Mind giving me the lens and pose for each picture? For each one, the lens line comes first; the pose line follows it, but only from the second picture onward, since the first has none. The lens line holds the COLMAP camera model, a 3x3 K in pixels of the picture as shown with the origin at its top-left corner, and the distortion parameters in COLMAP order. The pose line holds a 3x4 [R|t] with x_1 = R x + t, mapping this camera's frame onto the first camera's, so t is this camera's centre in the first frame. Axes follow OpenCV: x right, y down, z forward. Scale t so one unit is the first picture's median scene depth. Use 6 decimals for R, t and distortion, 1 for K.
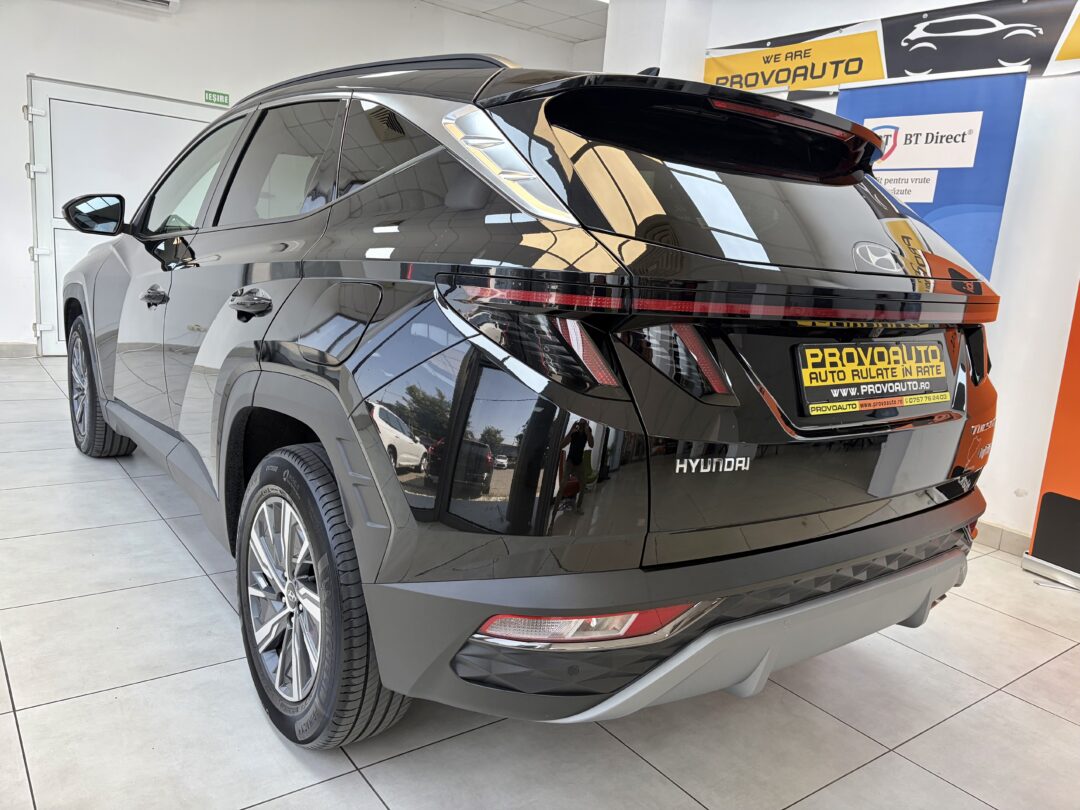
lens RADIAL K [[822.1, 0, 540.0], [0, 822.1, 405.0], [0, 0, 1]] dist [0.000104, -0.009887]
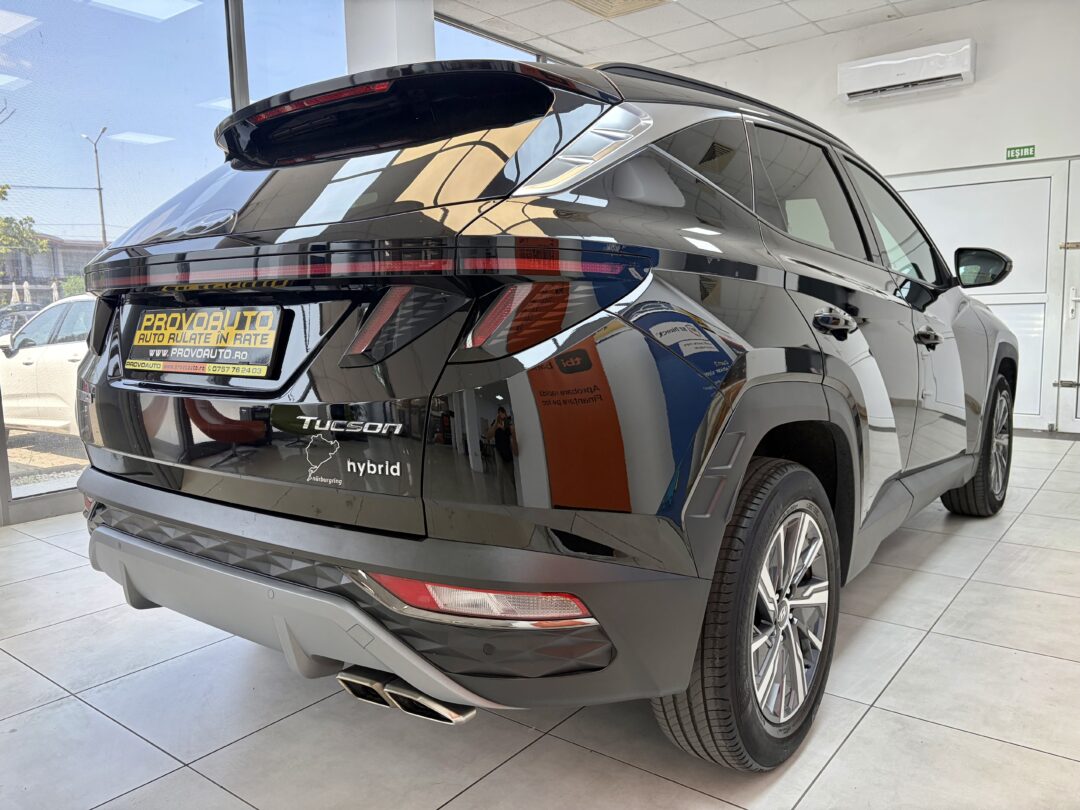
lens RADIAL K [[822.5, 0, 539.0], [0, 822.5, 399.2], [0, 0, 1]] dist [-0.004582, -0.004908]
pose [[0.256615, 0.022176, -0.966259, 1.272903], [-0.148725, 0.988736, -0.016806, -0.009418], [0.955002, 0.148020, 0.257022, 0.991591]]
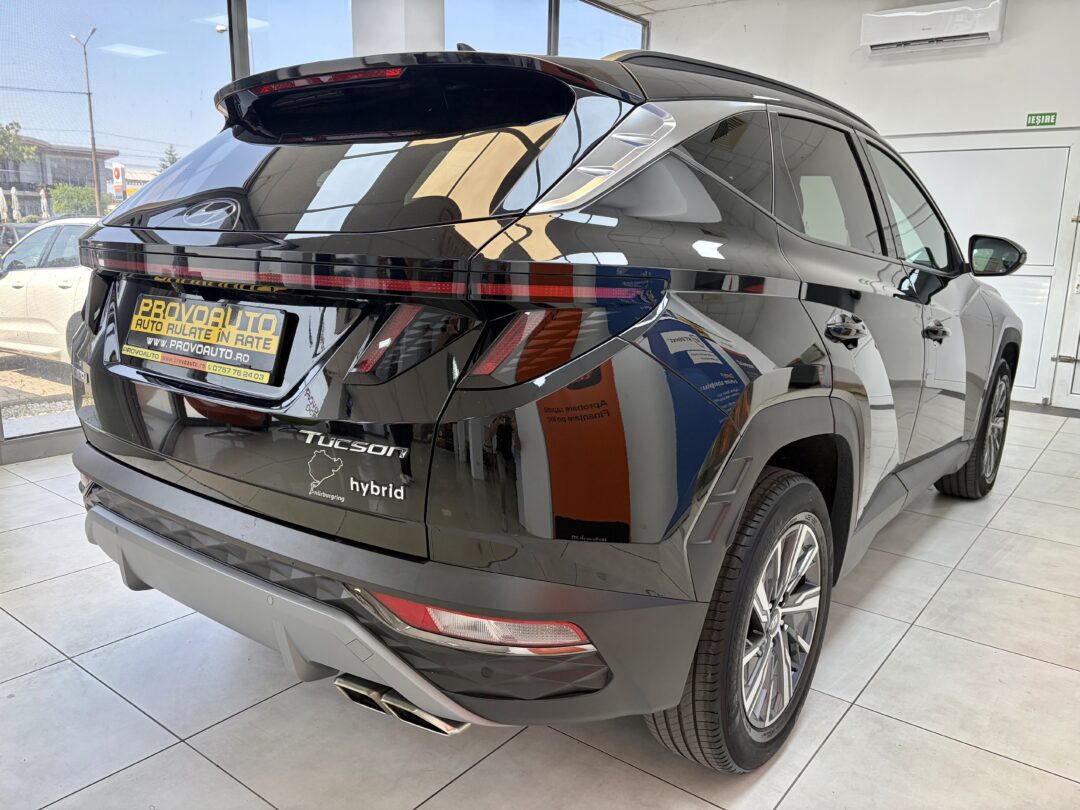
lens RADIAL K [[822.1, 0, 540.0], [0, 822.1, 405.0], [0, 0, 1]] dist [0.000104, -0.009887]
pose [[0.263165, 0.120036, -0.957254, 1.252058], [-0.191435, 0.978996, 0.070133, -0.086322], [0.945567, 0.164796, 0.280616, 0.969565]]
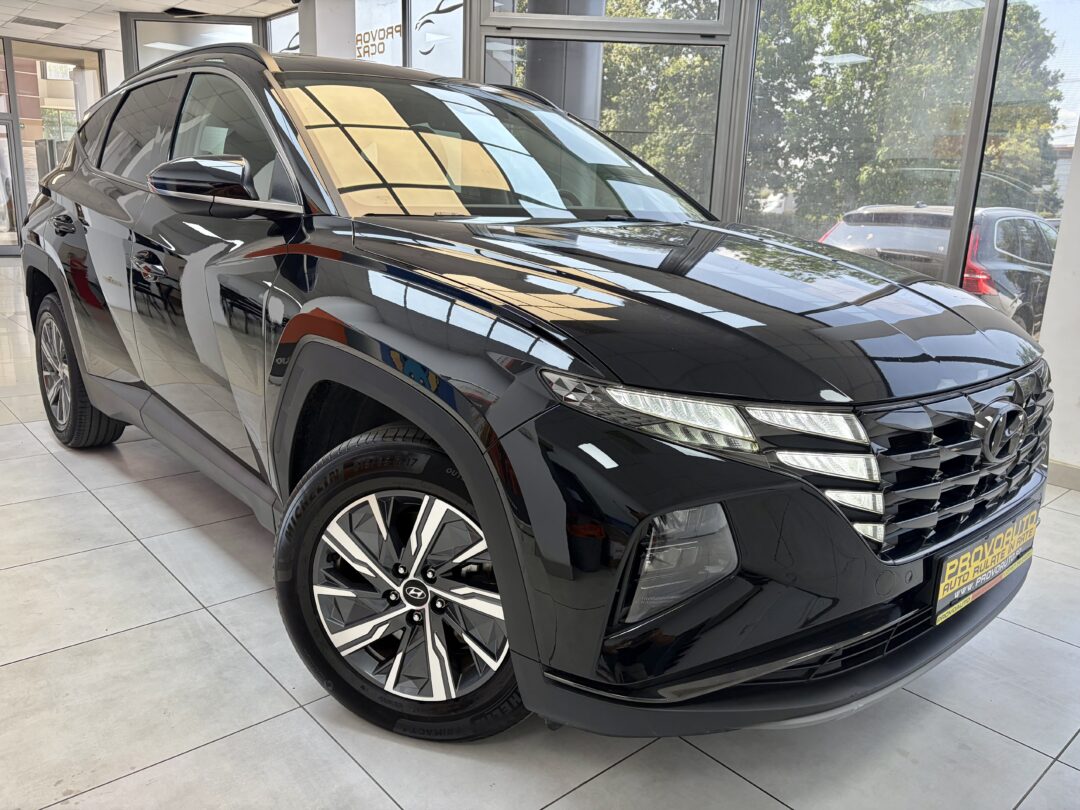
lens RADIAL K [[822.1, 0, 540.0], [0, 822.1, 405.0], [0, 0, 1]] dist [0.000104, -0.009887]
pose [[-0.990142, -0.090841, -0.106618, -0.166488], [-0.126679, 0.905537, 0.404913, -0.551606], [0.059764, 0.414427, -0.908118, 2.971061]]
